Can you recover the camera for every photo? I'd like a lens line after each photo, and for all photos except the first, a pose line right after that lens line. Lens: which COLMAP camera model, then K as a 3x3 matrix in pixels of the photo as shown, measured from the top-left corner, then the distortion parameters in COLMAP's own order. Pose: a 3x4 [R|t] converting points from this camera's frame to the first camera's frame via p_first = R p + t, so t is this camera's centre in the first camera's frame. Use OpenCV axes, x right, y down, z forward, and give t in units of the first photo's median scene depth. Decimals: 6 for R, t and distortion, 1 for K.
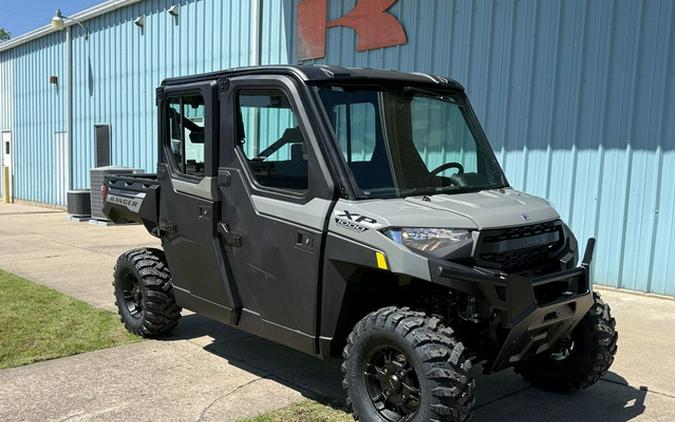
lens RADIAL K [[654.4, 0, 338.7], [0, 654.4, 240.7], [0, 0, 1]] dist [0.082090, -0.150159]
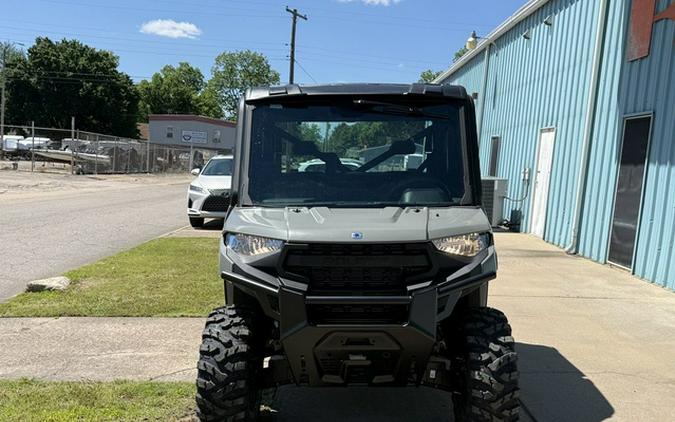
lens RADIAL K [[654.4, 0, 338.7], [0, 654.4, 240.7], [0, 0, 1]] dist [0.082090, -0.150159]
pose [[0.751550, 0.091776, -0.653260, 0.273702], [-0.100871, 0.994618, 0.023684, -0.014535], [0.651918, 0.048096, 0.756763, 0.081838]]
